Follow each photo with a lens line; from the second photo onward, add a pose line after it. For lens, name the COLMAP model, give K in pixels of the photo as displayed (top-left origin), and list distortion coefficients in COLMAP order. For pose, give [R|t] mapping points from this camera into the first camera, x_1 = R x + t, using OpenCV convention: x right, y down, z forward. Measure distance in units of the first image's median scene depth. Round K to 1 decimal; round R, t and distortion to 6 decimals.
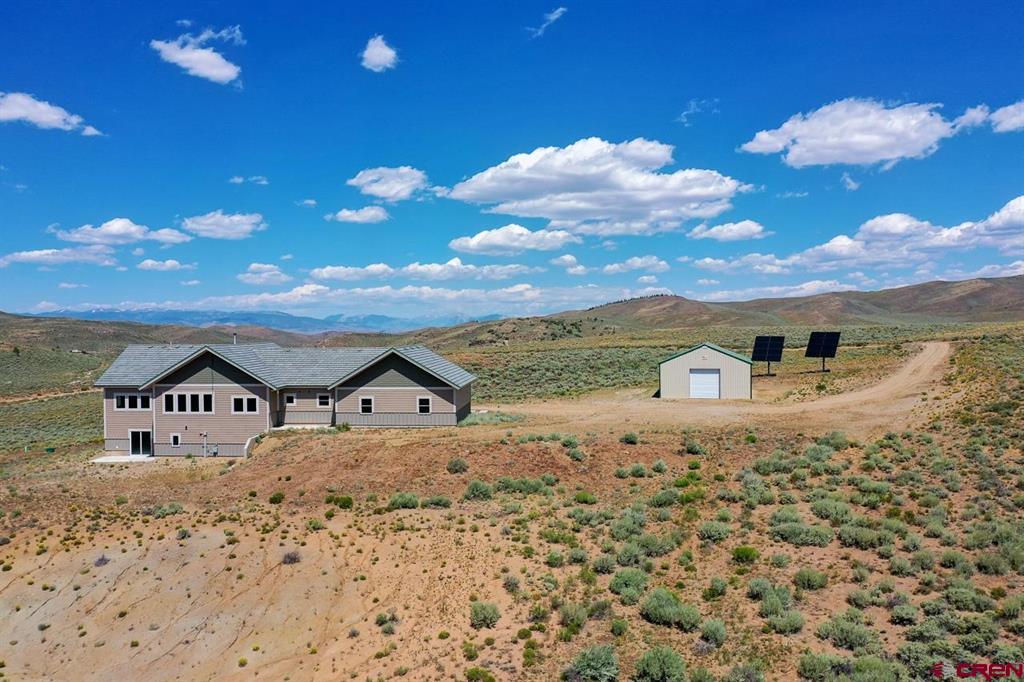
lens RADIAL K [[802.8, 0, 509.0], [0, 802.8, 339.2], [0, 0, 1]] dist [-0.010727, -0.002316]
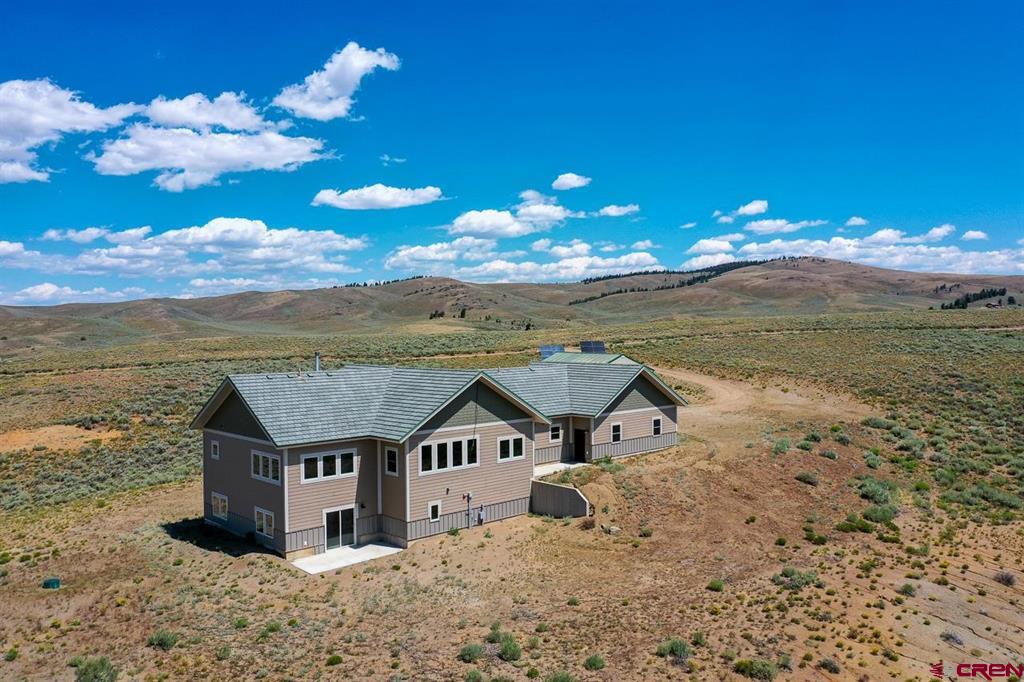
lens RADIAL K [[802.8, 0, 514.9], [0, 802.8, 339.9], [0, 0, 1]] dist [-0.010727, -0.002316]
pose [[0.670904, -0.008434, 0.741496, -0.878263], [0.014051, 0.999900, -0.001340, -0.017405], [-0.741411, 0.011318, 0.670955, 0.496449]]
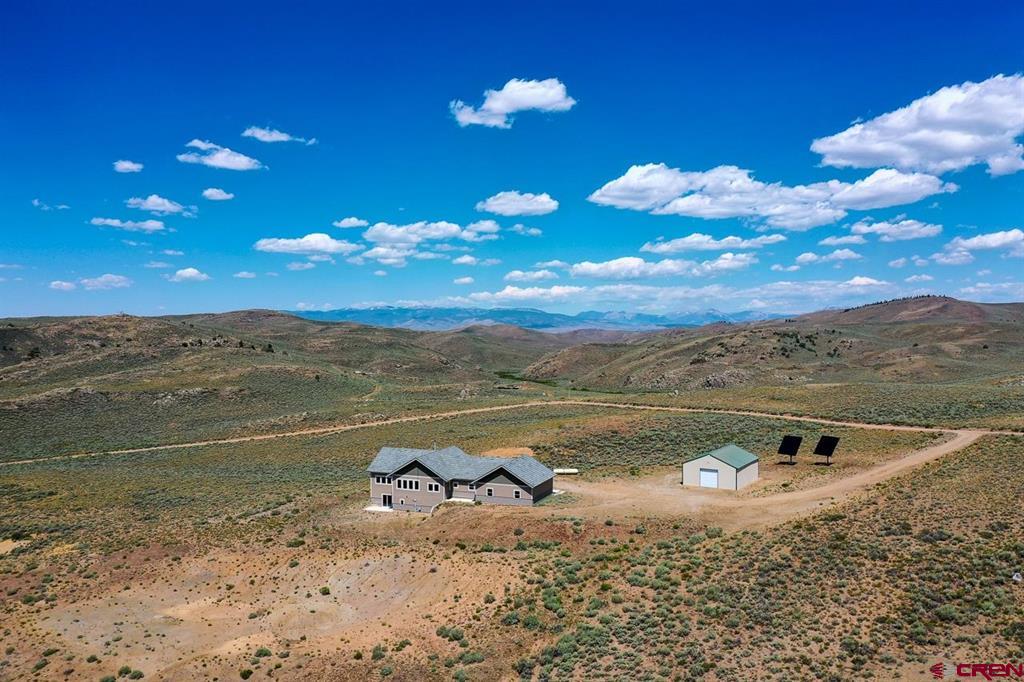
lens RADIAL K [[802.8, 0, 509.3], [0, 802.8, 339.1], [0, 0, 1]] dist [-0.010727, -0.002316]
pose [[0.952500, 0.008574, -0.304417, 0.464055], [-0.006920, 0.999955, 0.006512, -0.306034], [0.304459, -0.004096, 0.952516, -0.864273]]
